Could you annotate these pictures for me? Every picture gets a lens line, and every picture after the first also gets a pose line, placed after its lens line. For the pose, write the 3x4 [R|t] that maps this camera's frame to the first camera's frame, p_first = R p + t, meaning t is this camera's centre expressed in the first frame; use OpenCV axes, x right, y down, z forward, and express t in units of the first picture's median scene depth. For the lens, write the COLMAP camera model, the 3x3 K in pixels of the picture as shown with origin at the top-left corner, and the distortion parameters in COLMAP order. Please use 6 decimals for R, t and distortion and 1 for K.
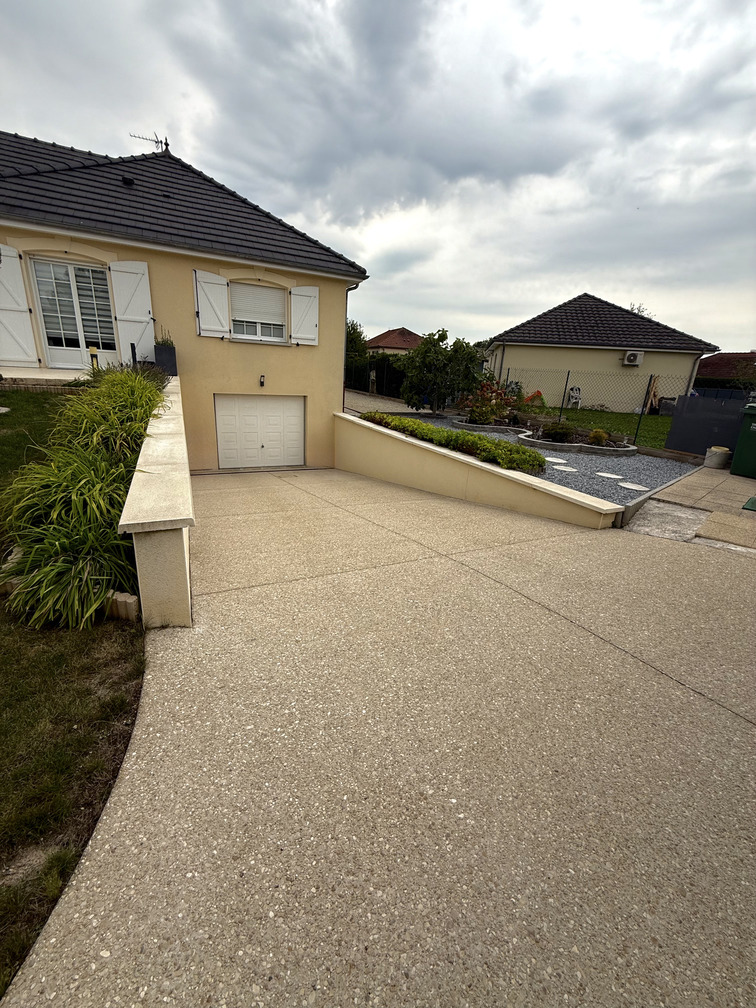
lens RADIAL K [[398.5, 0, 378.8], [0, 398.5, 500.5], [0, 0, 1]] dist [0.002456, 0.000152]
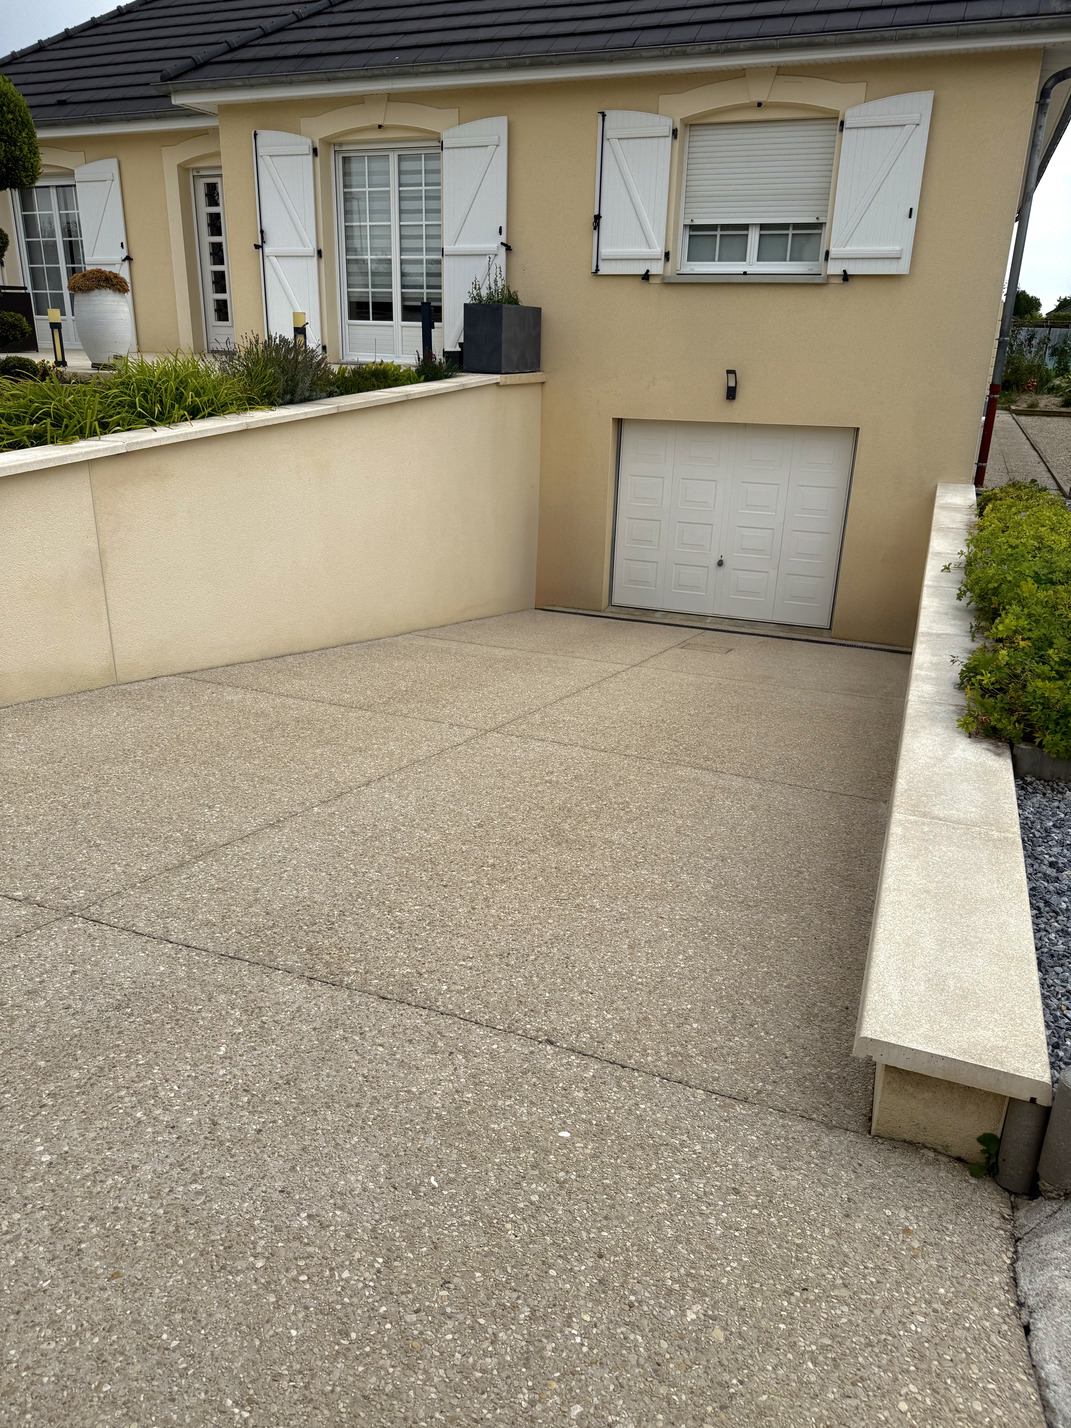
lens RADIAL K [[1023.7, 0, 533.6], [0, 1023.7, 714.8], [0, 0, 1]] dist [-0.001761, -0.000593]
pose [[0.687833, 0.211952, -0.694235, 0.328643], [-0.208029, 0.973861, 0.091211, -0.056497], [0.695421, 0.081683, 0.713945, 0.244102]]
